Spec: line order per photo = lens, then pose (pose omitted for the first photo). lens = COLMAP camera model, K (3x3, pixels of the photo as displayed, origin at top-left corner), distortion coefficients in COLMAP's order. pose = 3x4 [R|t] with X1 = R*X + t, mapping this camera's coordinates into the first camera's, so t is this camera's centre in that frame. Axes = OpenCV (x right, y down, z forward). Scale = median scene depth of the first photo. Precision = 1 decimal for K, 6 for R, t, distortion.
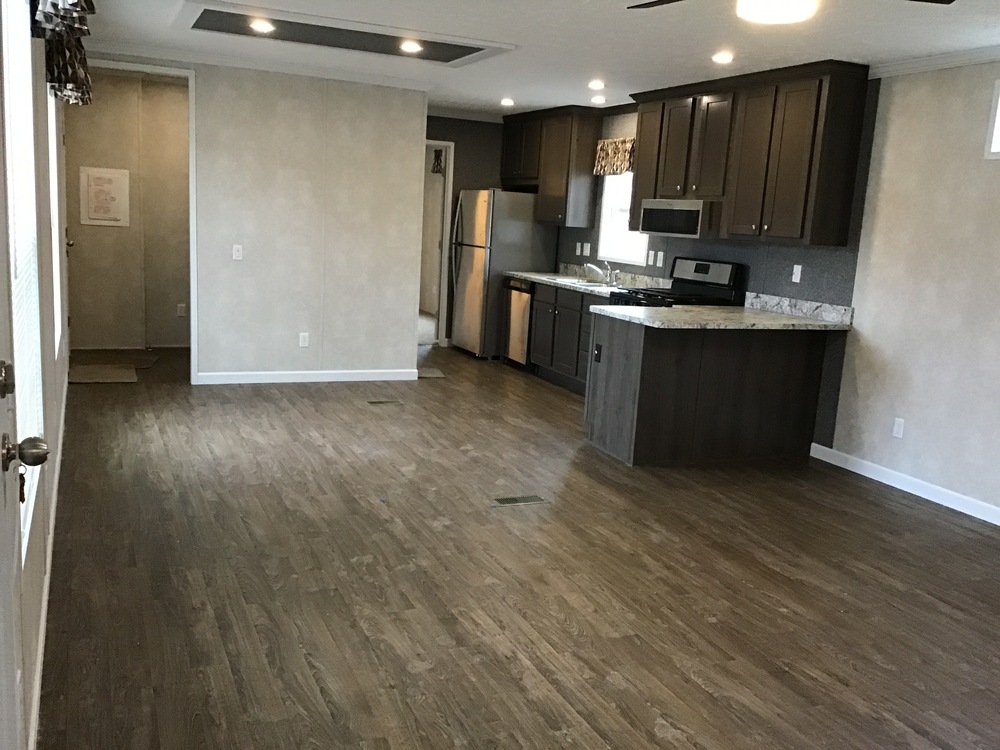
lens RADIAL K [[902.0, 0, 499.5], [0, 902.0, 374.8], [0, 0, 1]] dist [0.001338, -0.001726]
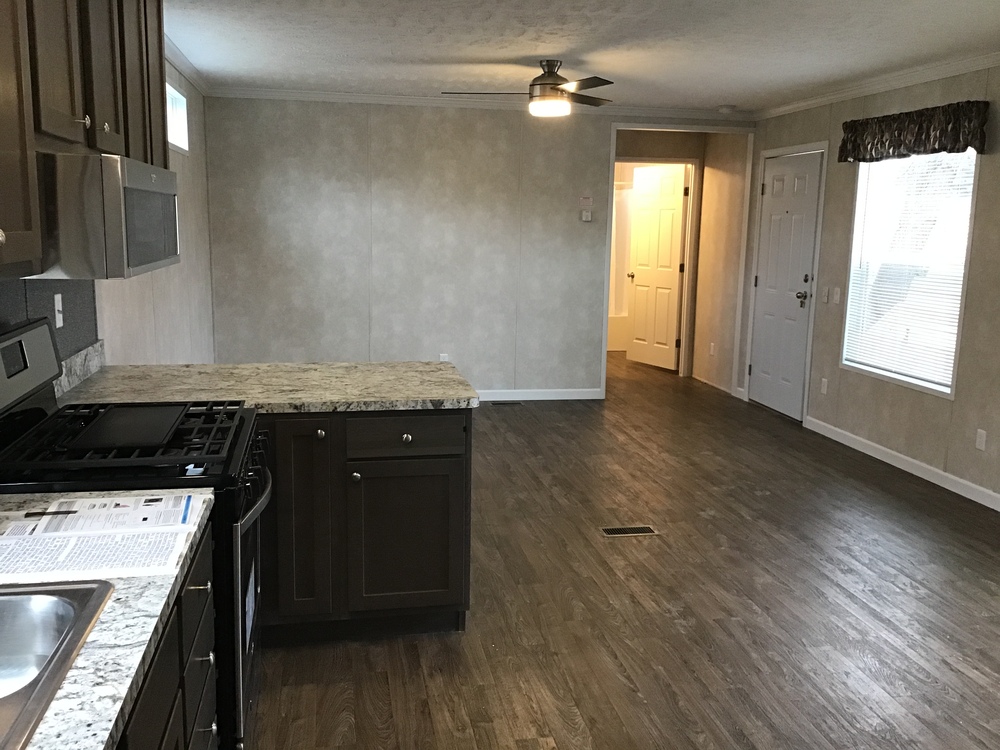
lens RADIAL K [[902.0, 0, 499.1], [0, 902.0, 375.3], [0, 0, 1]] dist [0.001338, -0.001726]
pose [[-0.970079, -0.109184, 0.216855, -0.037952], [-0.029359, 0.939376, 0.341630, -0.372823], [-0.241009, 0.325041, -0.914474, 2.042596]]
